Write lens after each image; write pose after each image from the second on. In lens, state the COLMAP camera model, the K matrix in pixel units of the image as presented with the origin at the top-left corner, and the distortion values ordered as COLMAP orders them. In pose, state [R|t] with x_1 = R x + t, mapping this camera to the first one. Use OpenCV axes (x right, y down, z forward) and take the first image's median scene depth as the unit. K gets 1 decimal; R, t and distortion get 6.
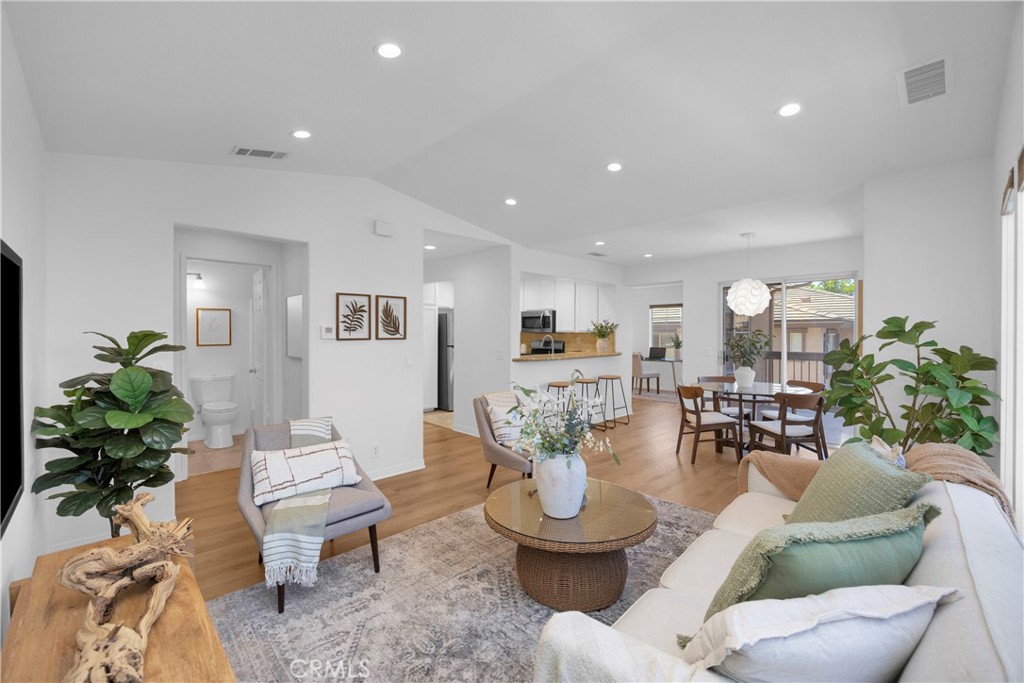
lens RADIAL K [[426.3, 0, 509.3], [0, 426.3, 335.5], [0, 0, 1]] dist [0.000147, -0.000032]
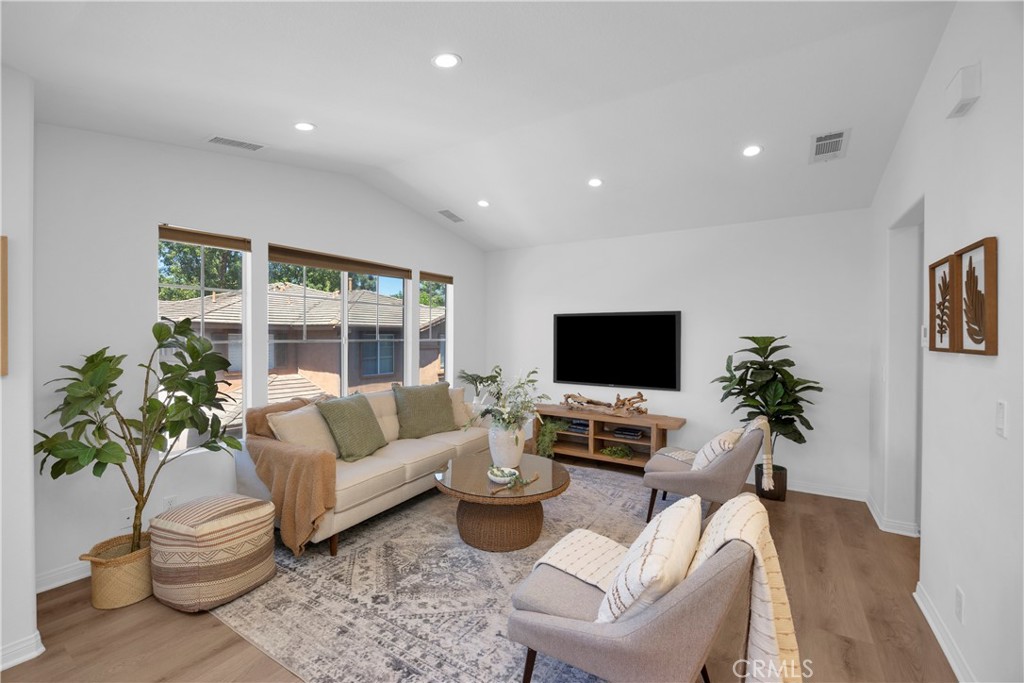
lens RADIAL K [[423.9, 0, 507.0], [0, 423.9, 339.6], [0, 0, 1]] dist [-0.013338, -0.000103]
pose [[-0.974110, -0.002627, -0.226060, 0.199400], [-0.005785, 0.999895, 0.013309, -0.005381], [0.226001, 0.014272, -0.974022, 1.078015]]
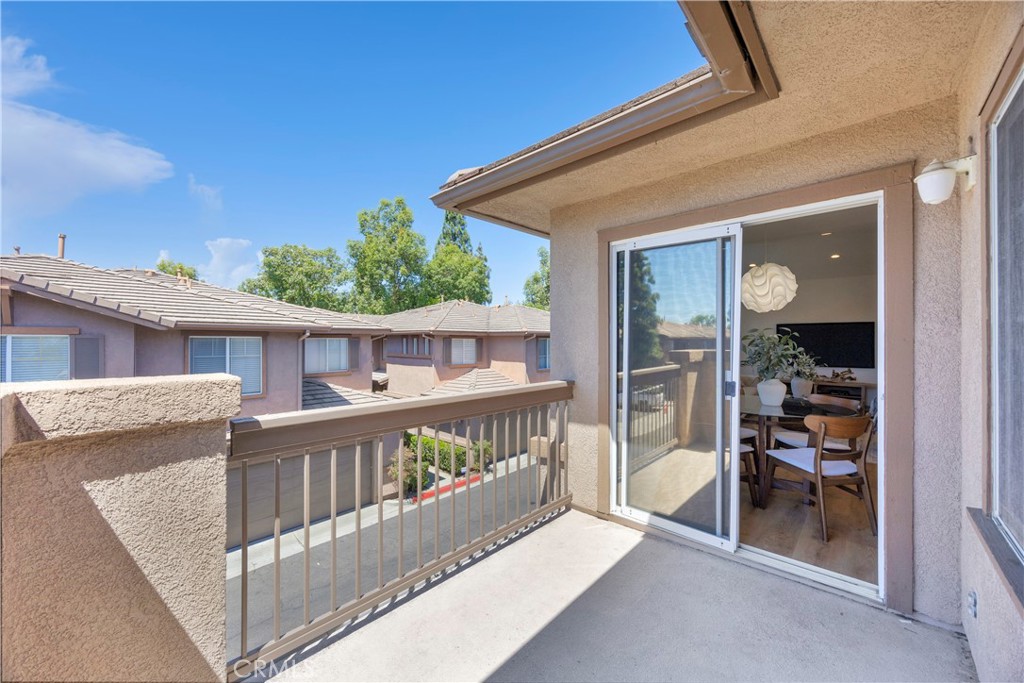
lens RADIAL K [[388.1, 0, 508.1], [0, 388.1, 339.3], [0, 0, 1]] dist [-0.002275, -0.000140]
pose [[-0.998846, 0.001536, -0.048006, 1.028264], [0.001388, 0.999994, 0.003106, 0.001360], [0.048011, 0.003036, -0.998842, 1.625431]]
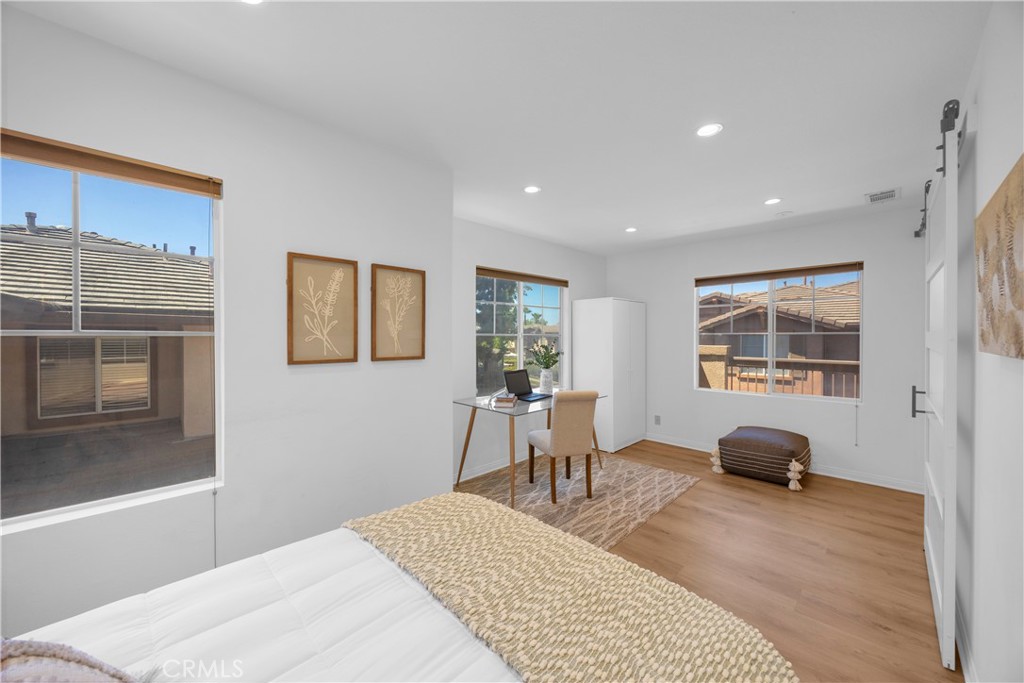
lens RADIAL K [[388.1, 0, 508.1], [0, 388.1, 339.3], [0, 0, 1]] dist [-0.002275, -0.000140]
pose [[-0.017125, -0.008256, 0.999819, -0.068604], [0.009523, 0.999919, 0.008420, -0.012071], [-0.999808, 0.009665, -0.017045, 2.080818]]
